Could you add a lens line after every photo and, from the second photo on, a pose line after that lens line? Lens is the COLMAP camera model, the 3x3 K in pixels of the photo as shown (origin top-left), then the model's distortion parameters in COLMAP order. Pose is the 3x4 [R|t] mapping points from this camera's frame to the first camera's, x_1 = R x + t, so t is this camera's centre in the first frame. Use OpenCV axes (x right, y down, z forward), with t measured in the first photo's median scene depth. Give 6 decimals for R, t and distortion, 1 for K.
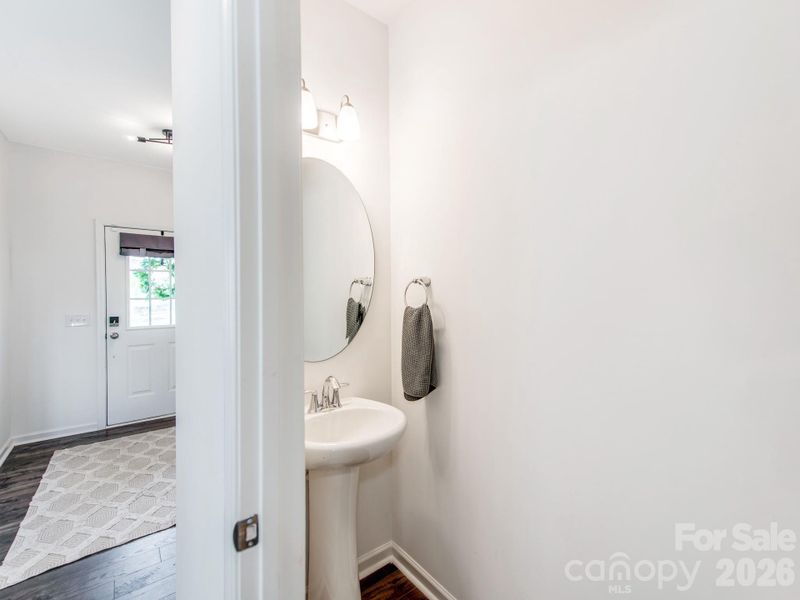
lens RADIAL K [[324.6, 0, 407.4], [0, 324.6, 299.1], [0, 0, 1]] dist [0.003810, 0.000908]
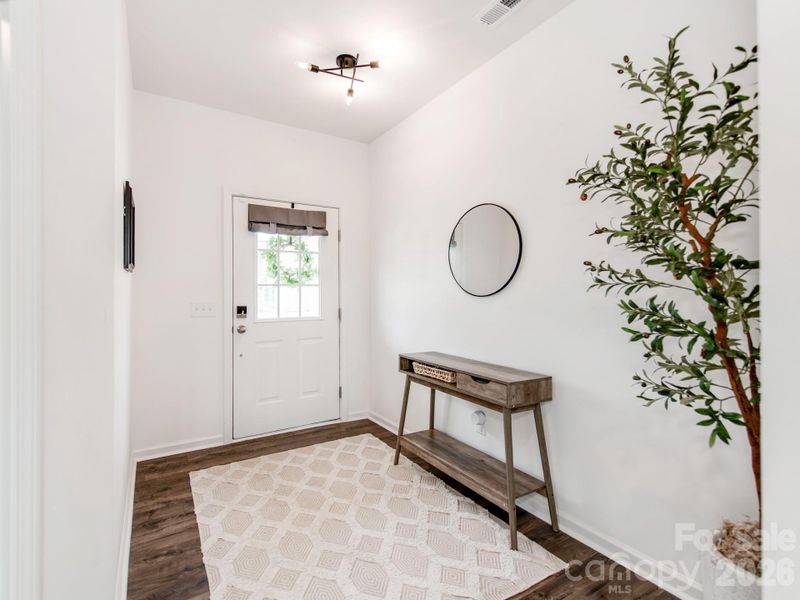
lens RADIAL K [[324.6, 0, 393.5], [0, 324.6, 299.4], [0, 0, 1]] dist [0.003810, 0.000908]
pose [[0.997406, 0.008961, -0.071423, -0.460129], [-0.009307, 0.999947, -0.004507, 0.037258], [0.071379, 0.005160, 0.997436, 0.211456]]
